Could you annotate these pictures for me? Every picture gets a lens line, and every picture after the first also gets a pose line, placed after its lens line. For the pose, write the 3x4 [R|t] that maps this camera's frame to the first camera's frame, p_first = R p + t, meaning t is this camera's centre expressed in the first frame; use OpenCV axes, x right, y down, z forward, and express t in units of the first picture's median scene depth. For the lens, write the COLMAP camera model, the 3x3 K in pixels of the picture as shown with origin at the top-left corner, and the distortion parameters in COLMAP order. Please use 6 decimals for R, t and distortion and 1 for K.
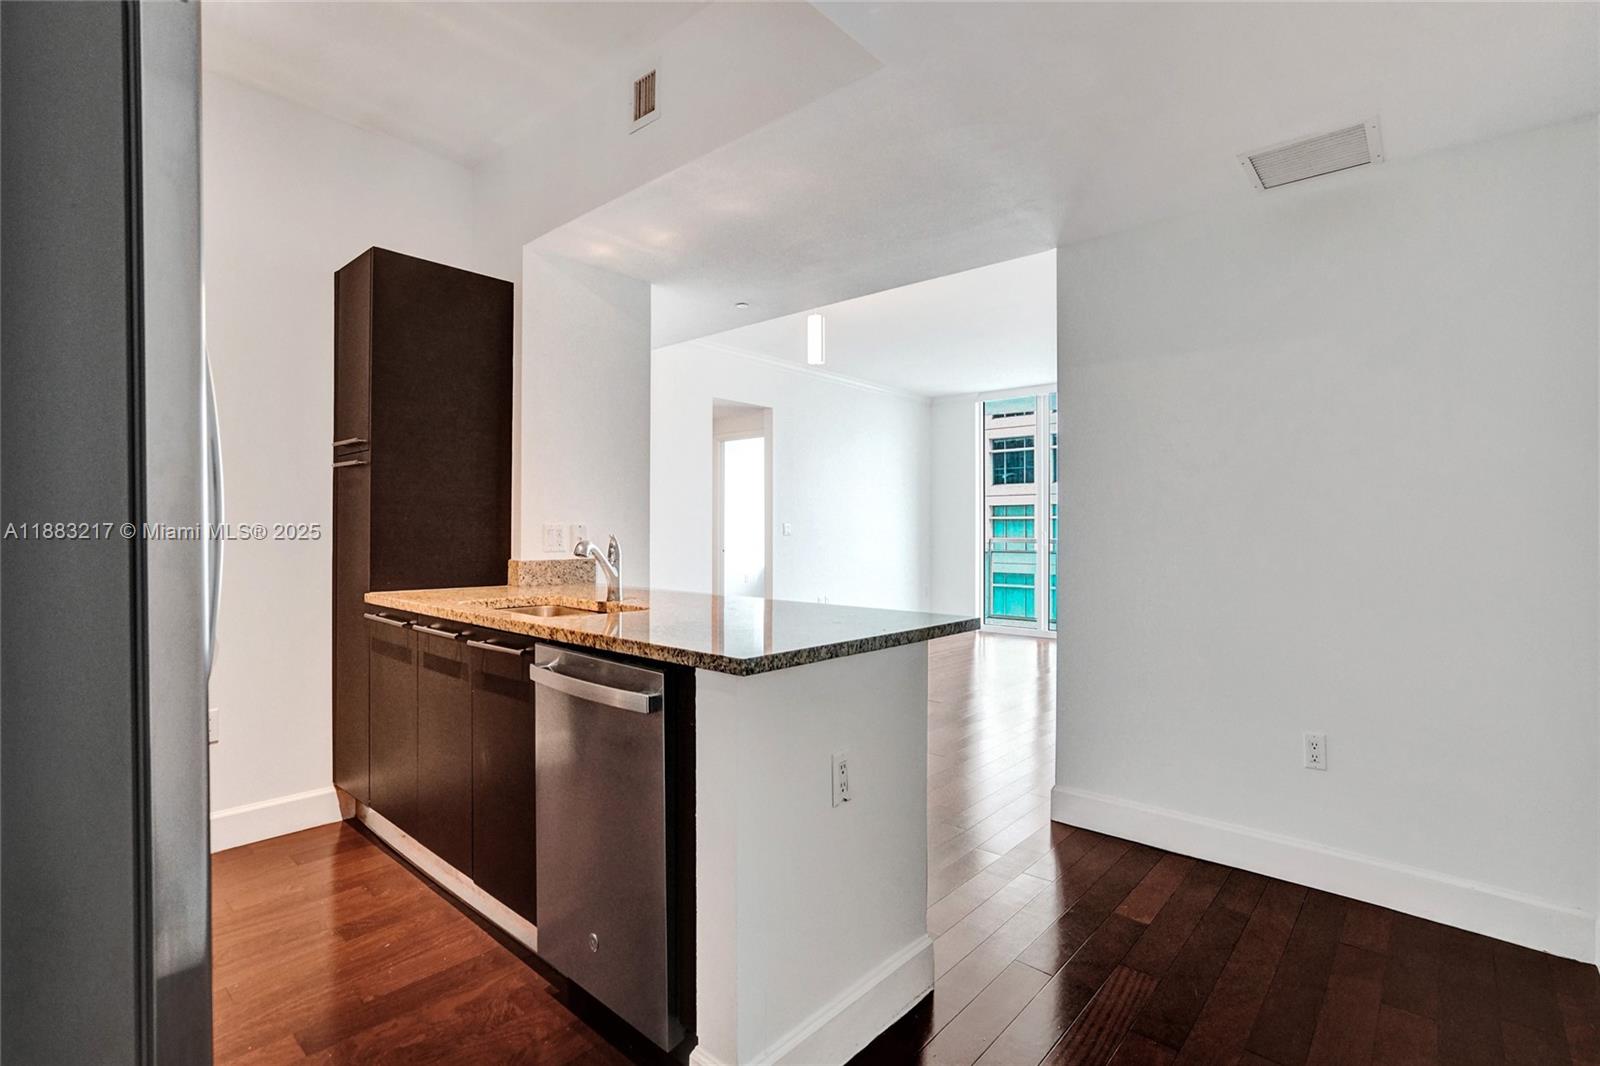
lens RADIAL K [[747.0, 0, 801.3], [0, 747.0, 531.2], [0, 0, 1]] dist [-0.024170, 0.002308]
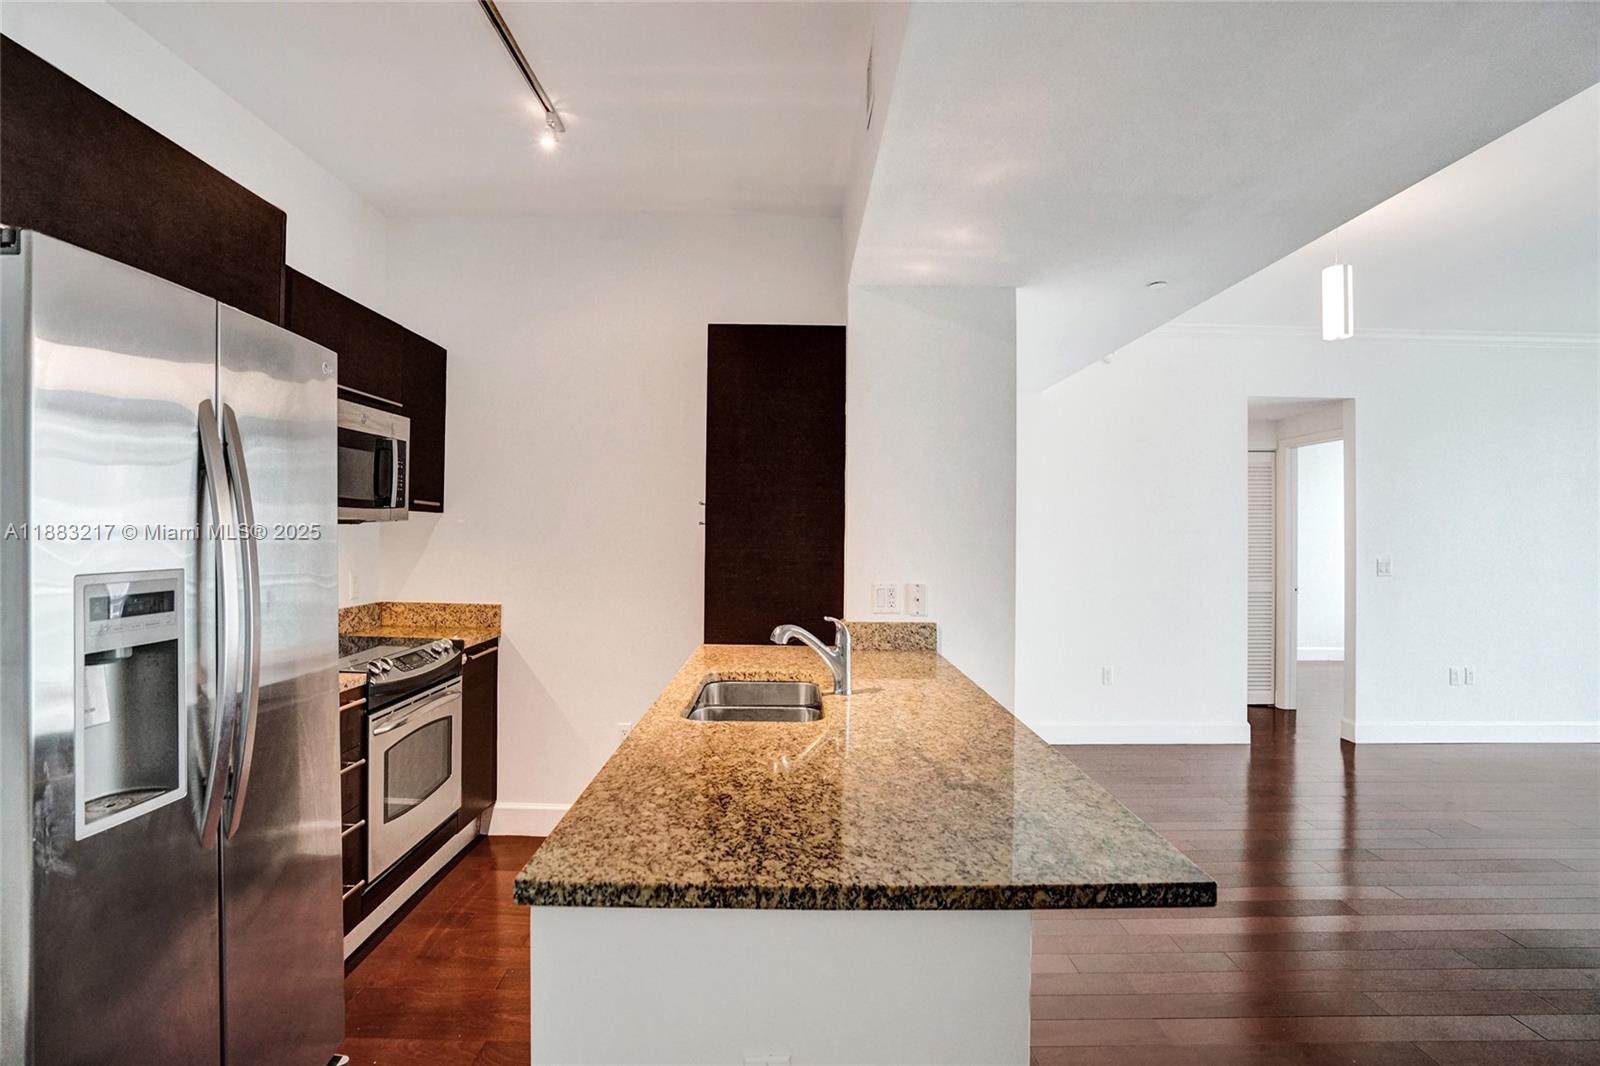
lens RADIAL K [[747.0, 0, 798.5], [0, 747.0, 527.7], [0, 0, 1]] dist [-0.024170, 0.002308]
pose [[0.671178, 0.004011, -0.741285, 0.270536], [-0.012074, 0.999912, -0.005522, -0.070550], [0.741198, 0.012657, 0.671167, 0.316992]]
